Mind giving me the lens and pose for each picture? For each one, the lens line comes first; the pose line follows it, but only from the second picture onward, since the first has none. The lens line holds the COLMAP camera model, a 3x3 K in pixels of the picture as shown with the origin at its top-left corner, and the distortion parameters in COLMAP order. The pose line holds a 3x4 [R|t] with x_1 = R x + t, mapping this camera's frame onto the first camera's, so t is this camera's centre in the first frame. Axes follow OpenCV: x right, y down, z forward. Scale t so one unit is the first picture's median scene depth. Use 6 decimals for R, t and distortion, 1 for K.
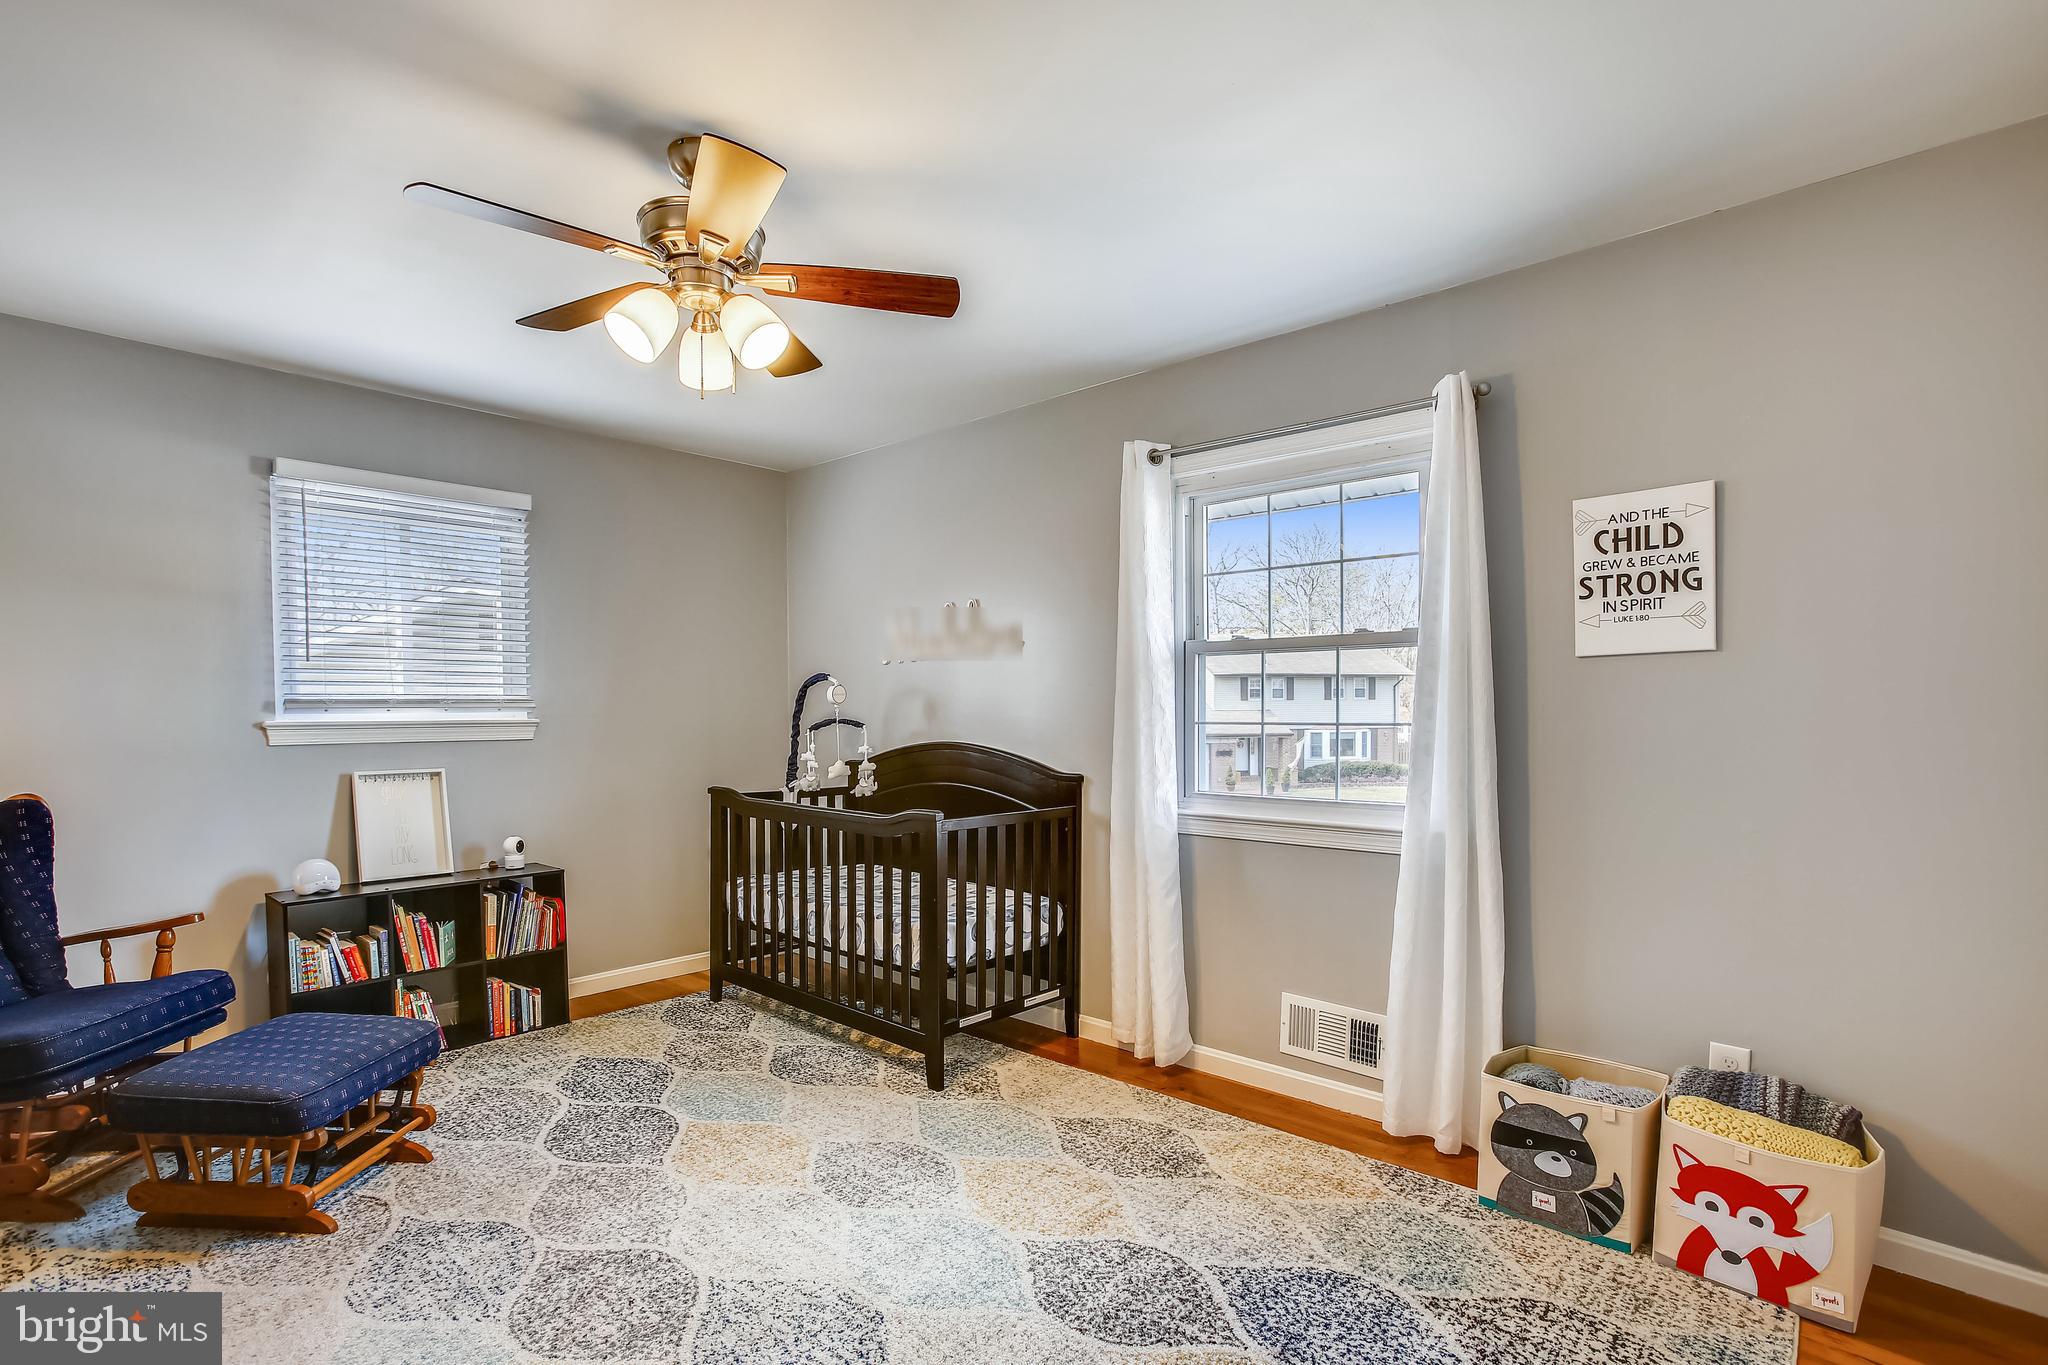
lens RADIAL K [[957.7, 0, 1031.9], [0, 957.7, 696.4], [0, 0, 1]] dist [-0.039888, 0.025946]
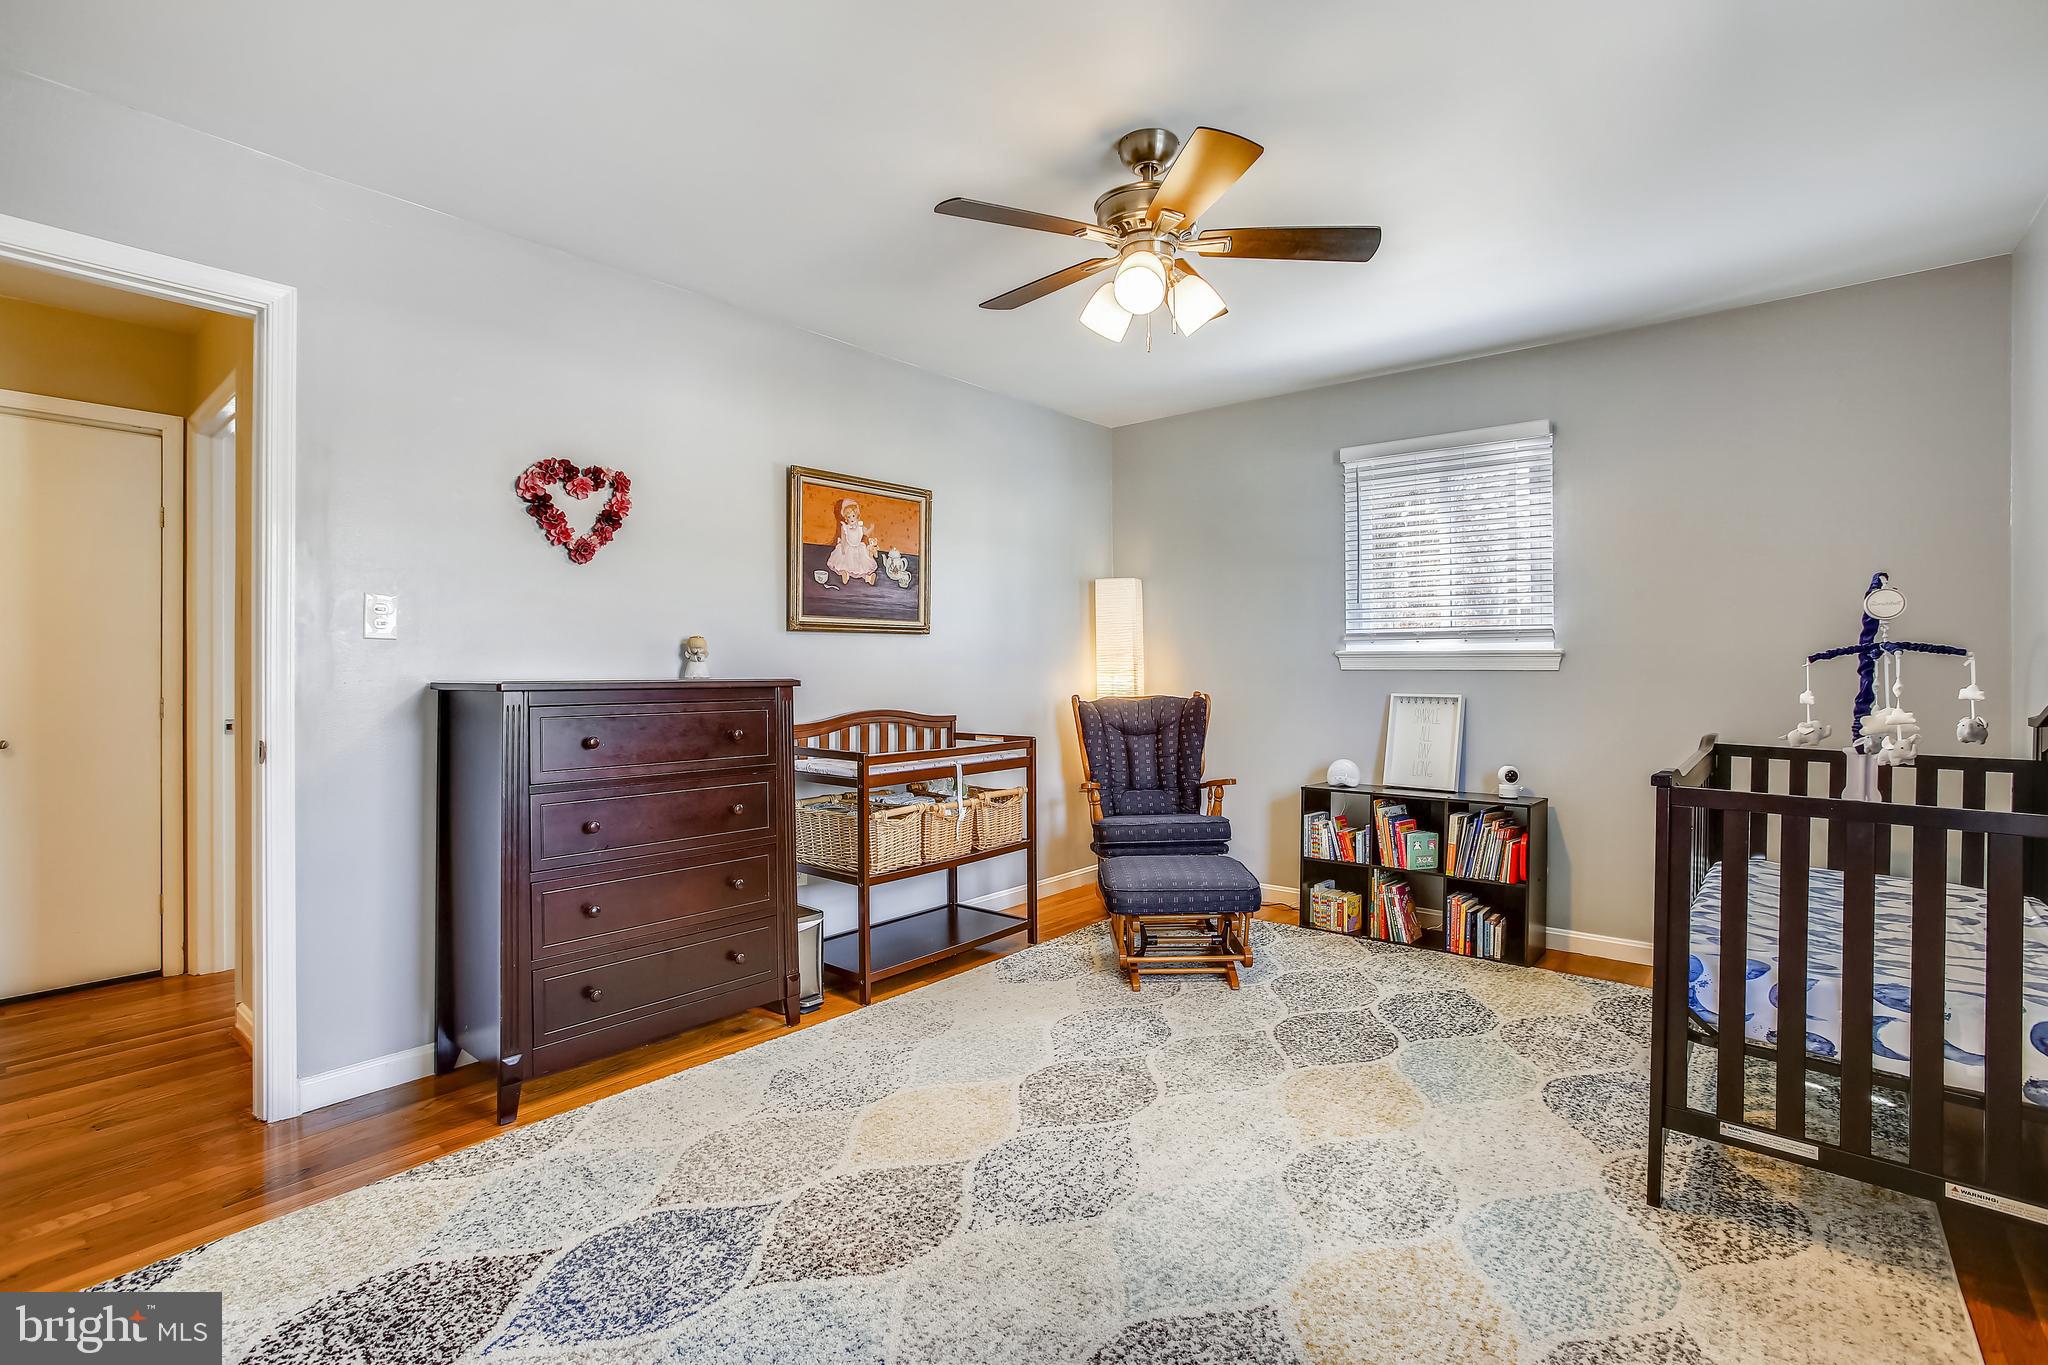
lens RADIAL K [[969.7, 0, 1028.8], [0, 969.7, 670.1], [0, 0, 1]] dist [-0.038653, 0.019353]
pose [[0.040597, 0.006312, -0.999156, 0.498245], [0.014182, 0.999876, 0.006893, 0.037758], [0.999075, -0.014449, 0.040503, 0.519991]]
